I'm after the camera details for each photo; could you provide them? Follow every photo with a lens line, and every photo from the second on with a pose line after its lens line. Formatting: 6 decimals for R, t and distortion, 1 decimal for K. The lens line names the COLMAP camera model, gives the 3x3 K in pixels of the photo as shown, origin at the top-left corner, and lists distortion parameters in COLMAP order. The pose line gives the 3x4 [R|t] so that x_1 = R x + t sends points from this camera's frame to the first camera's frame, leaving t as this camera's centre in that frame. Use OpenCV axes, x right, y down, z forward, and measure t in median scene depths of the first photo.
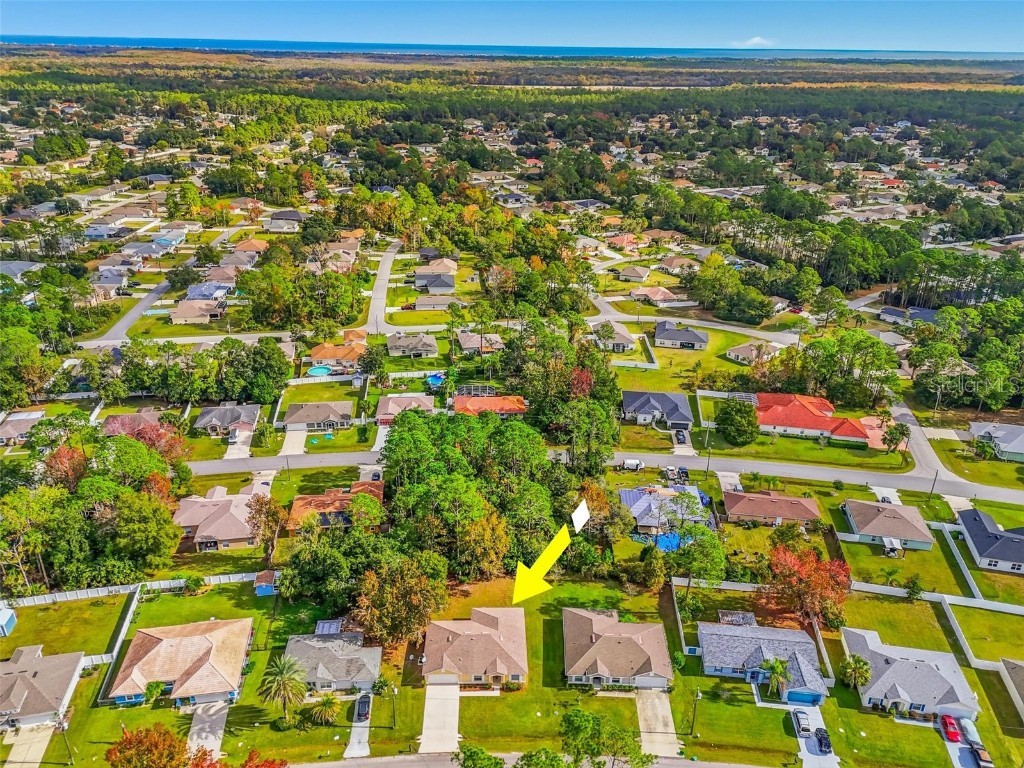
lens RADIAL K [[749.8, 0, 502.5], [0, 749.8, 412.3], [0, 0, 1]] dist [0.071488, -0.057167]
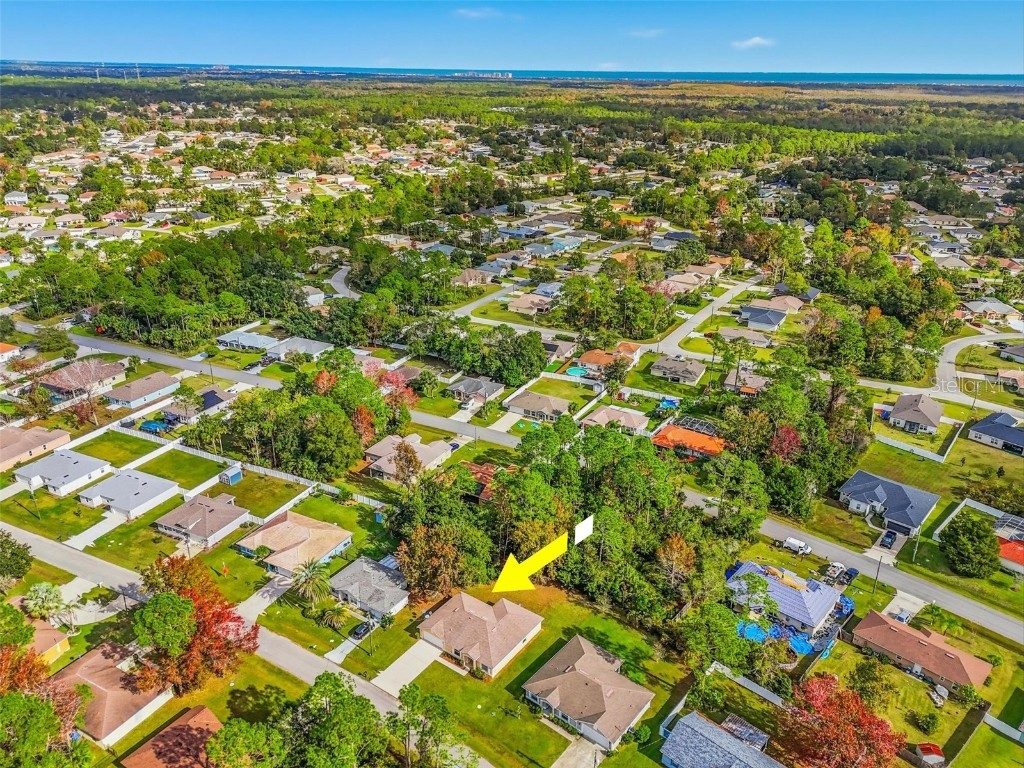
lens RADIAL K [[749.8, 0, 503.1], [0, 749.8, 398.2], [0, 0, 1]] dist [0.071488, -0.057167]
pose [[0.792011, 0.240664, -0.561071, 0.931733], [-0.268572, 0.962666, 0.033805, -0.085315], [0.548259, 0.123913, 0.827077, 0.184796]]
